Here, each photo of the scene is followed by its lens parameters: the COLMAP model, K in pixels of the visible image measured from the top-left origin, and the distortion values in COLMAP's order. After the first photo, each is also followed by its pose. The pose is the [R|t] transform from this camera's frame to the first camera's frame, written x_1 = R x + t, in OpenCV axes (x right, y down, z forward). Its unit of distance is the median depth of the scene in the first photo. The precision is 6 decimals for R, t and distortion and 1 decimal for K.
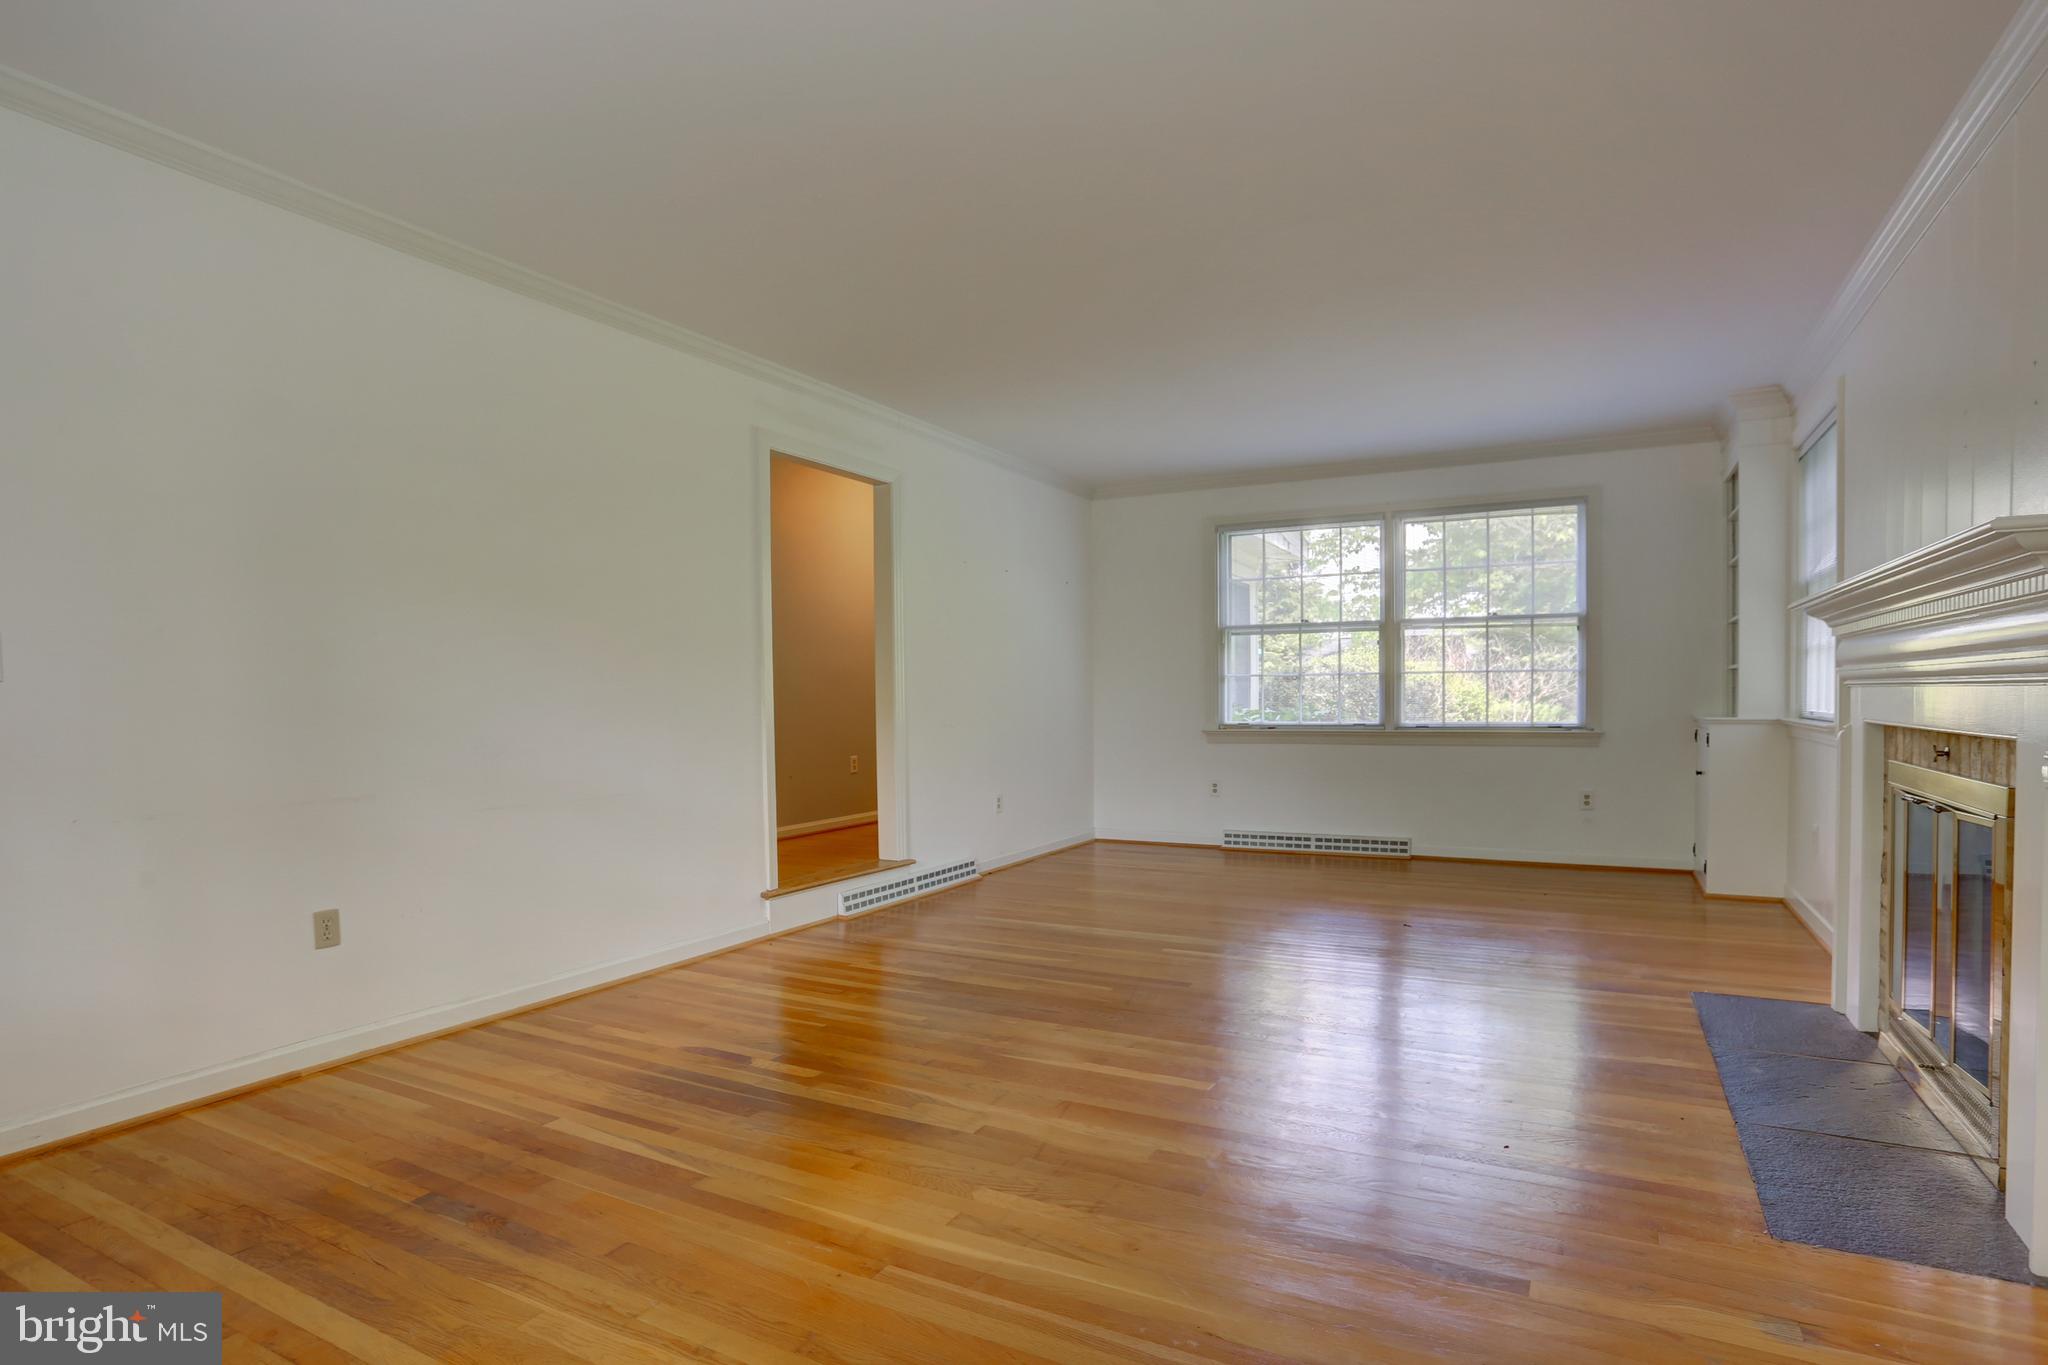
lens RADIAL K [[978.4, 0, 998.9], [0, 978.4, 714.6], [0, 0, 1]] dist [-0.050419, 0.000043]
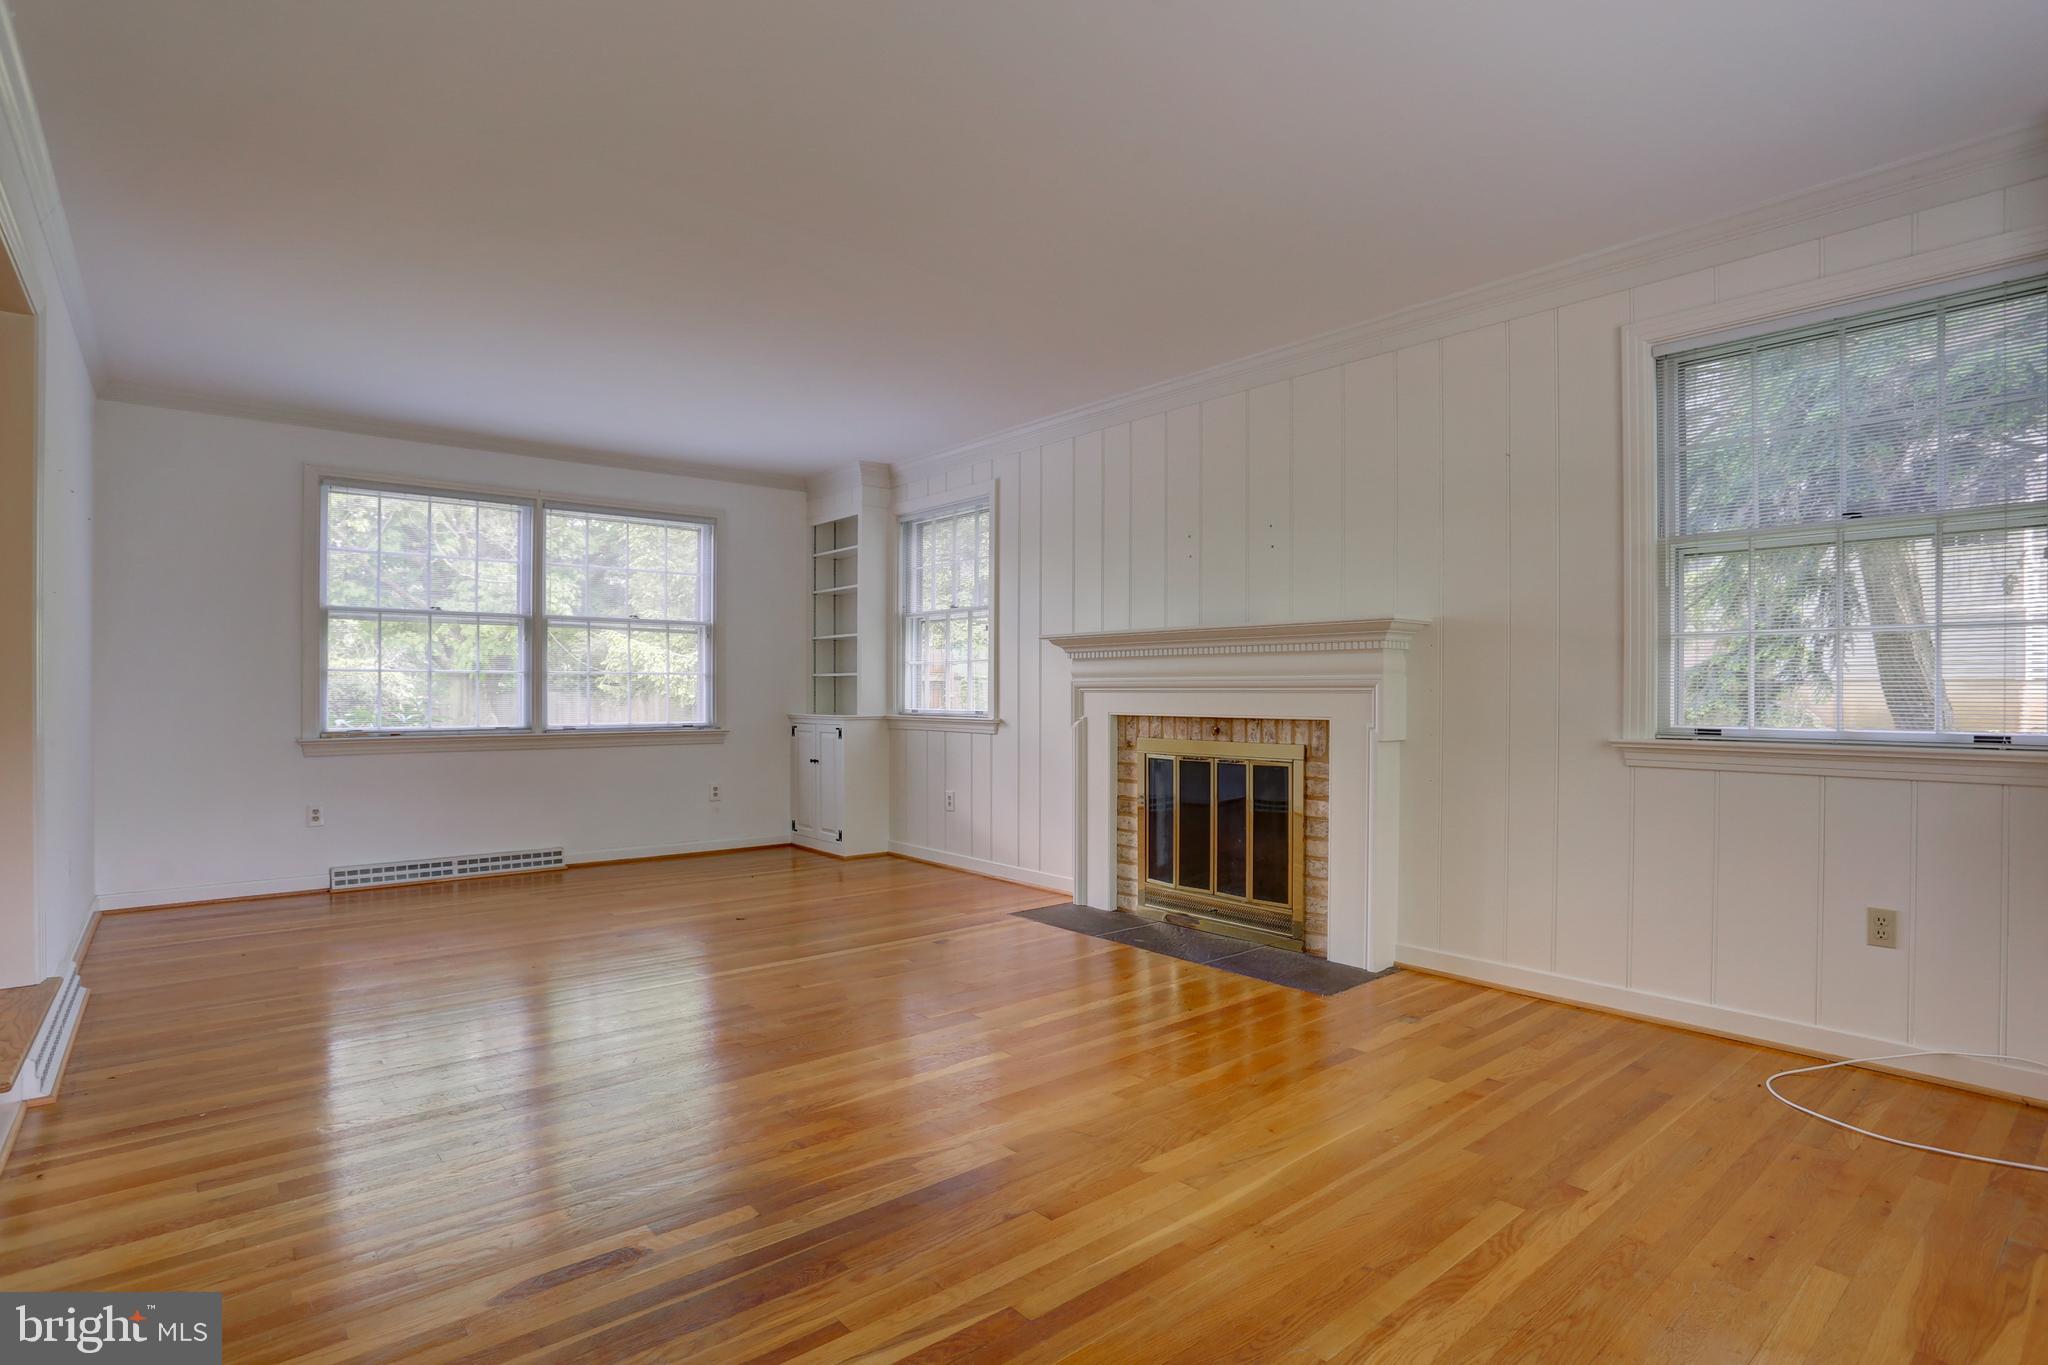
lens RADIAL K [[1029.3, 0, 1016.8], [0, 1029.3, 686.3], [0, 0, 1]] dist [-0.080417, 0.040253]
pose [[0.391524, 0.015830, 0.920032, -0.313566], [0.013688, 0.999641, -0.023025, -0.000632], [-0.920066, 0.021609, 0.391167, 0.198965]]
